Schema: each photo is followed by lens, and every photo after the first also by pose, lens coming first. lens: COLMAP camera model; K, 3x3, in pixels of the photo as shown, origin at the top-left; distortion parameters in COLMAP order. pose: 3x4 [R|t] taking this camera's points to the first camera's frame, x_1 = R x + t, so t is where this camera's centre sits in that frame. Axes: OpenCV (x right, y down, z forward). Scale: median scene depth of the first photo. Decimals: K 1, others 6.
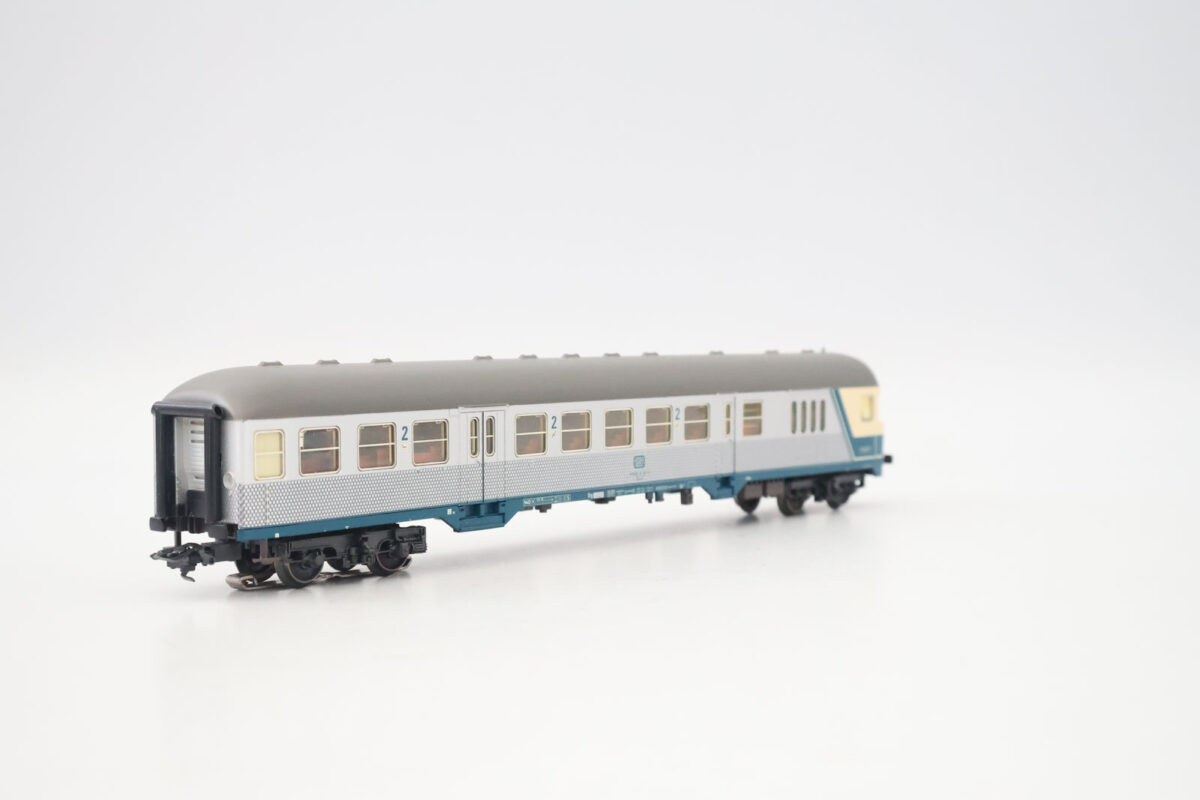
lens RADIAL K [[1701.0, 0, 600.0], [0, 1701.0, 400.0], [0, 0, 1]] dist [-0.002838, -0.001966]
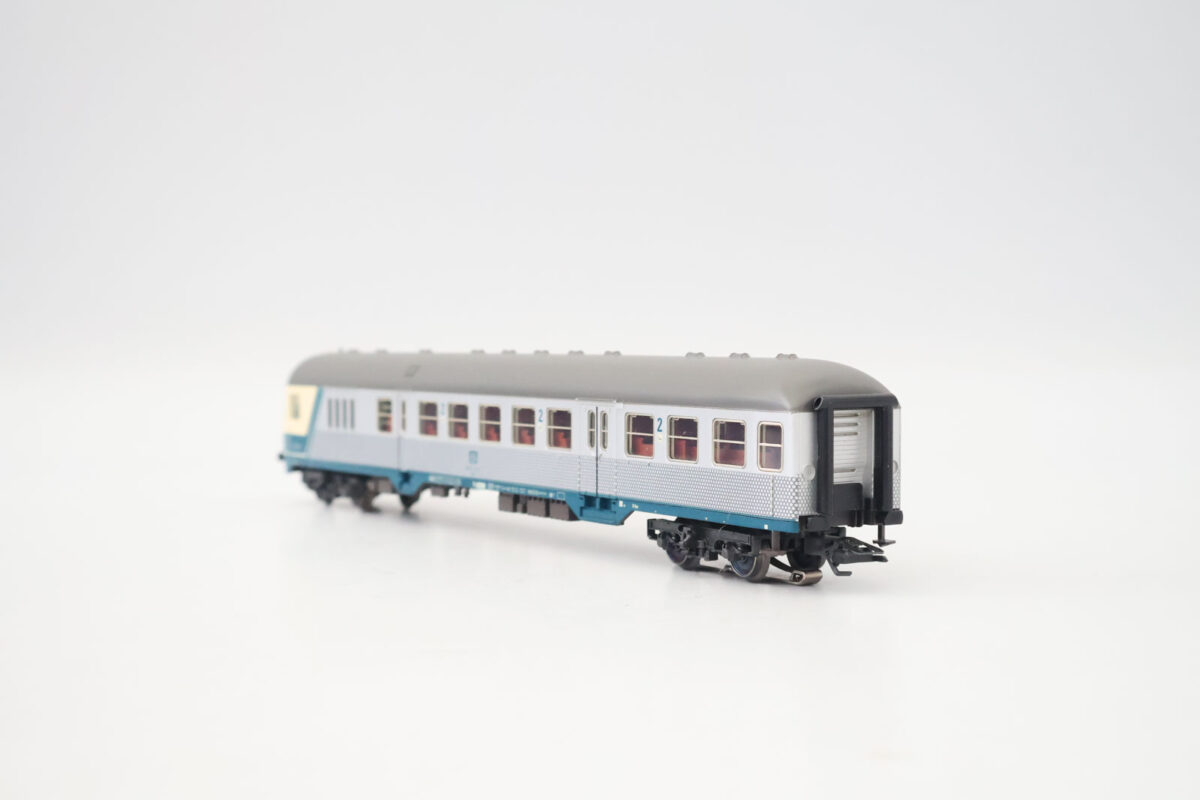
lens RADIAL K [[4011.3, 0, 600.0], [0, 4011.3, 400.0], [0, 0, 1]] dist [-0.019339, -0.052656]
pose [[-0.509329, 0.026483, -0.860164, 1.877190], [-0.025400, 0.998628, 0.045786, -0.100261], [0.860197, 0.045168, -0.507958, 2.098110]]
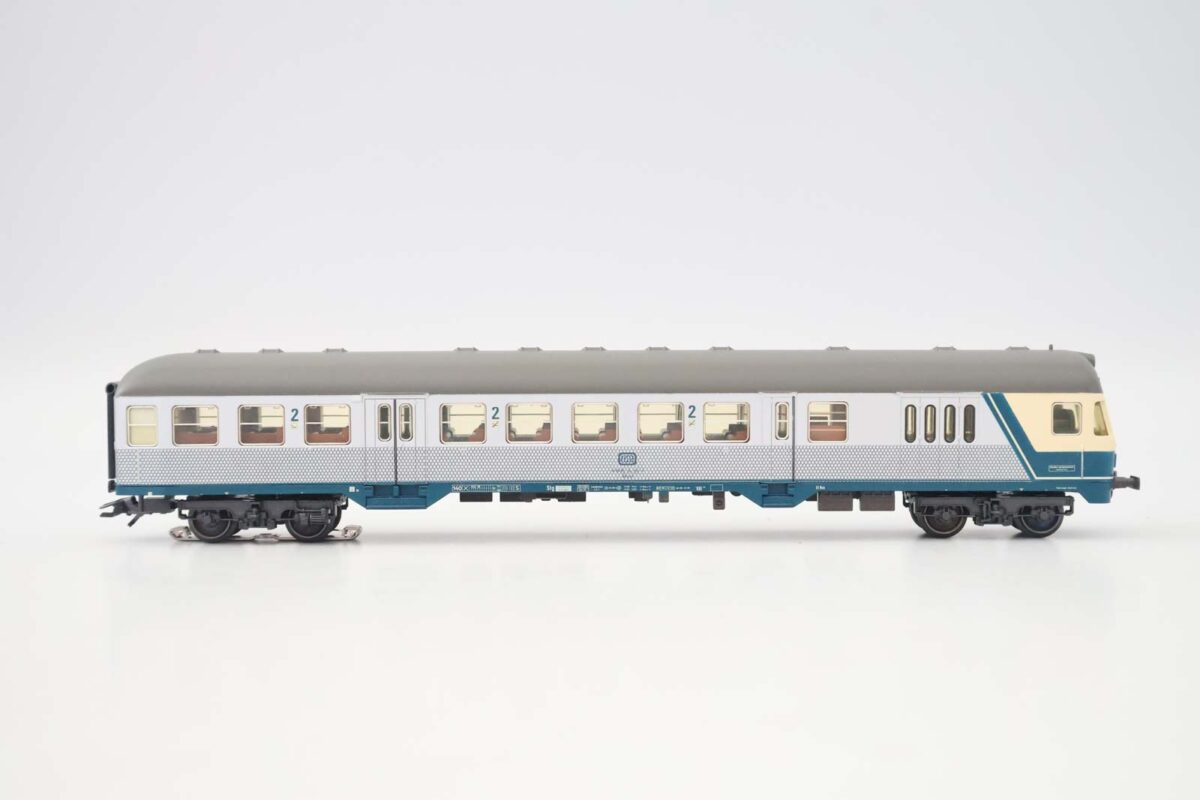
lens RADIAL K [[1170.4, 0, 600.0], [0, 1170.4, 400.0], [0, 0, 1]] dist [0.002521, 0.001604]
pose [[0.673453, 0.054109, -0.737247, 0.531357], [-0.031224, 0.998510, 0.044762, -0.028158], [0.738570, -0.007126, 0.674139, 0.569624]]
